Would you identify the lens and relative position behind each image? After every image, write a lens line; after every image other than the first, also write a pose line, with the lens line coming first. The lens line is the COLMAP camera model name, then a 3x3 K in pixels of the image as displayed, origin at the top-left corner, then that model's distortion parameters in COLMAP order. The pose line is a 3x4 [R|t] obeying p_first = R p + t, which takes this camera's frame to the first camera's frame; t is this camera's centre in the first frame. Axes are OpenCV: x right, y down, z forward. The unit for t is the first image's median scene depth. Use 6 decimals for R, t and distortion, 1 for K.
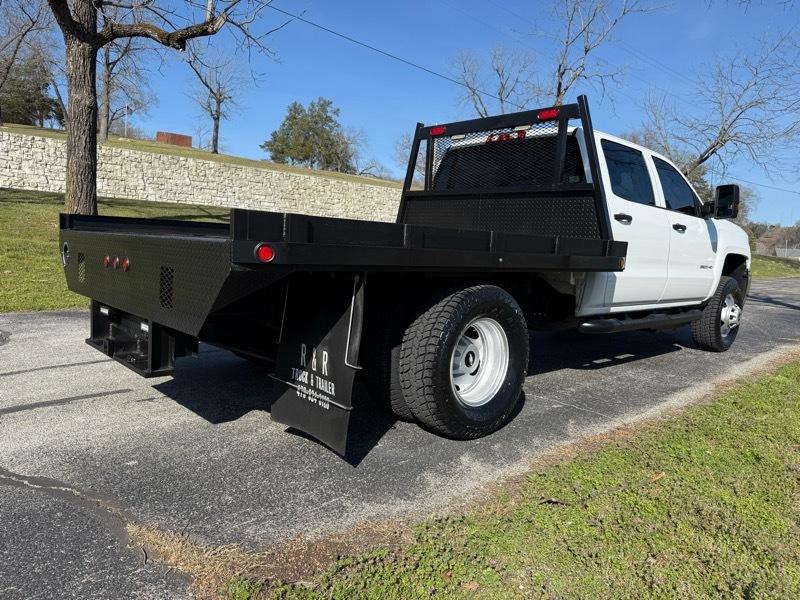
lens RADIAL K [[563.5, 0, 401.5], [0, 563.5, 296.6], [0, 0, 1]] dist [0.070677, -0.098159]
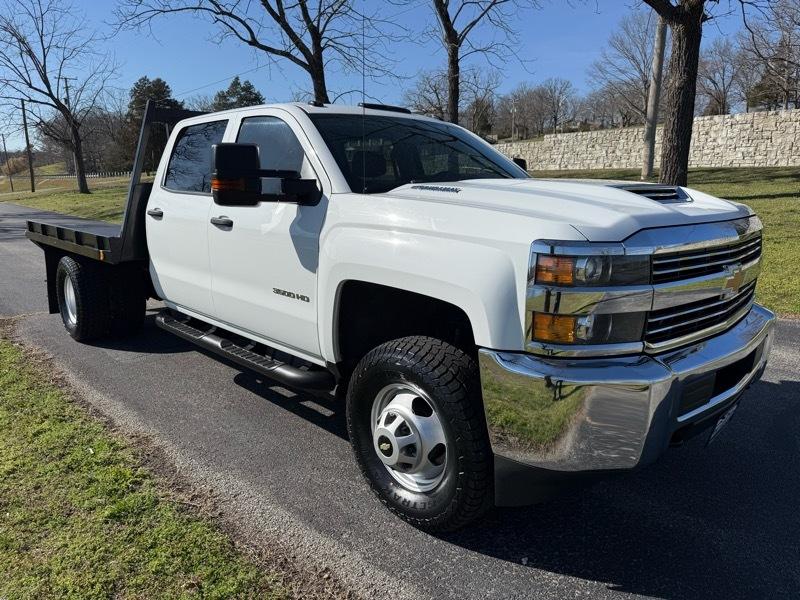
lens RADIAL K [[563.5, 0, 401.5], [0, 563.5, 296.6], [0, 0, 1]] dist [0.070677, -0.098159]
pose [[0.000489, 0.145053, -0.989424, 0.116740], [-0.092805, 0.985160, 0.144383, -0.015139], [0.995684, 0.091753, 0.013943, 0.120749]]
